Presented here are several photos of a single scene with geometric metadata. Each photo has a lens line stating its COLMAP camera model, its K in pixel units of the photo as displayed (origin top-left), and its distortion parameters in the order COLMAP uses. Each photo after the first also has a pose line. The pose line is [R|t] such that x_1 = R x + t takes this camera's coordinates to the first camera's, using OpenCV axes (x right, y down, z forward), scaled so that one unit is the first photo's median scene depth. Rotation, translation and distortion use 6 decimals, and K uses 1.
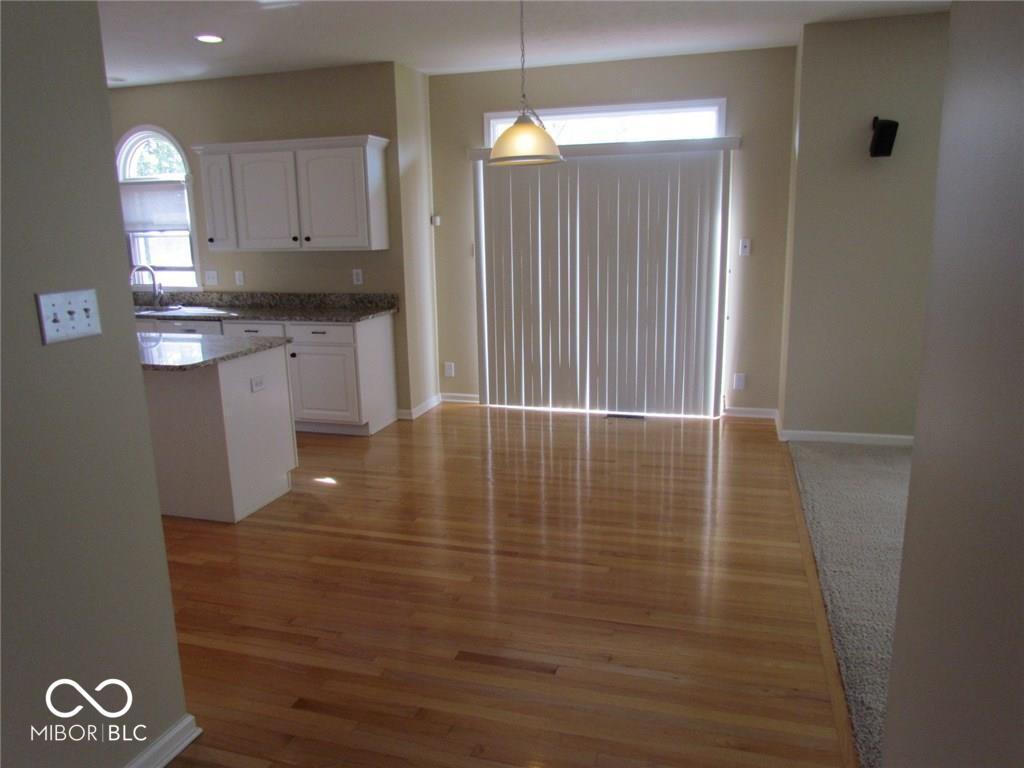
lens RADIAL K [[732.7, 0, 514.7], [0, 732.7, 382.2], [0, 0, 1]] dist [-0.008648, 0.000877]
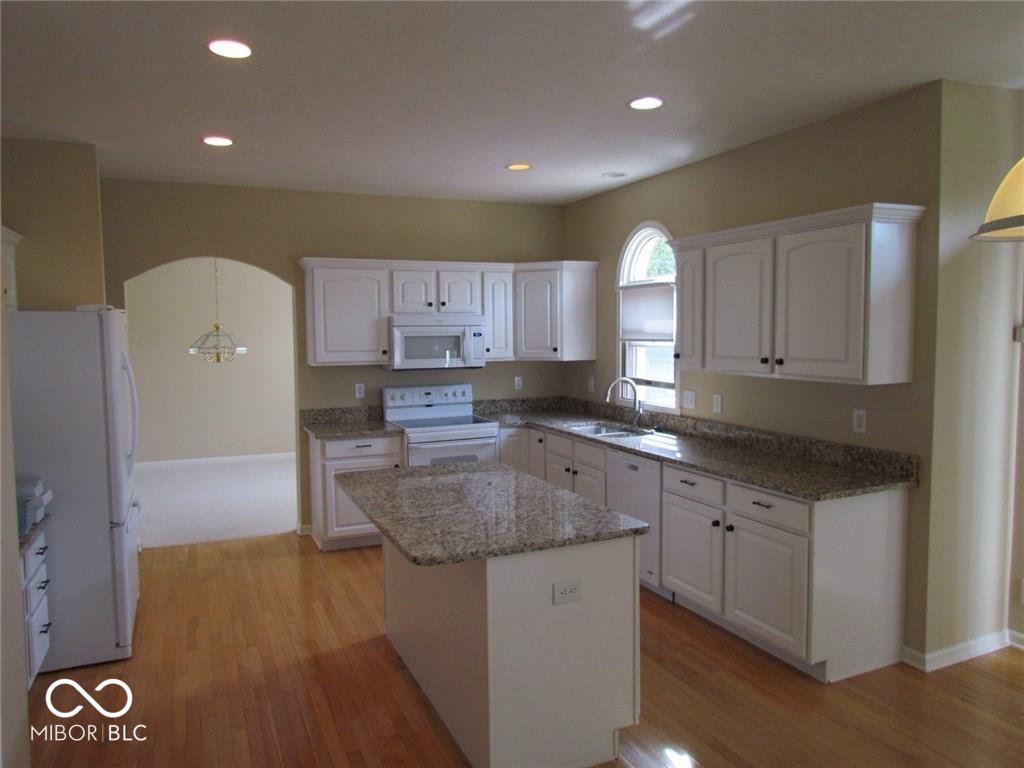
lens RADIAL K [[732.7, 0, 513.3], [0, 732.7, 389.5], [0, 0, 1]] dist [-0.008648, 0.000877]
pose [[0.653303, 0.073780, -0.753493, 0.066940], [-0.154850, 0.987222, -0.037594, -0.097215], [0.741092, 0.141239, 0.656380, 0.339280]]
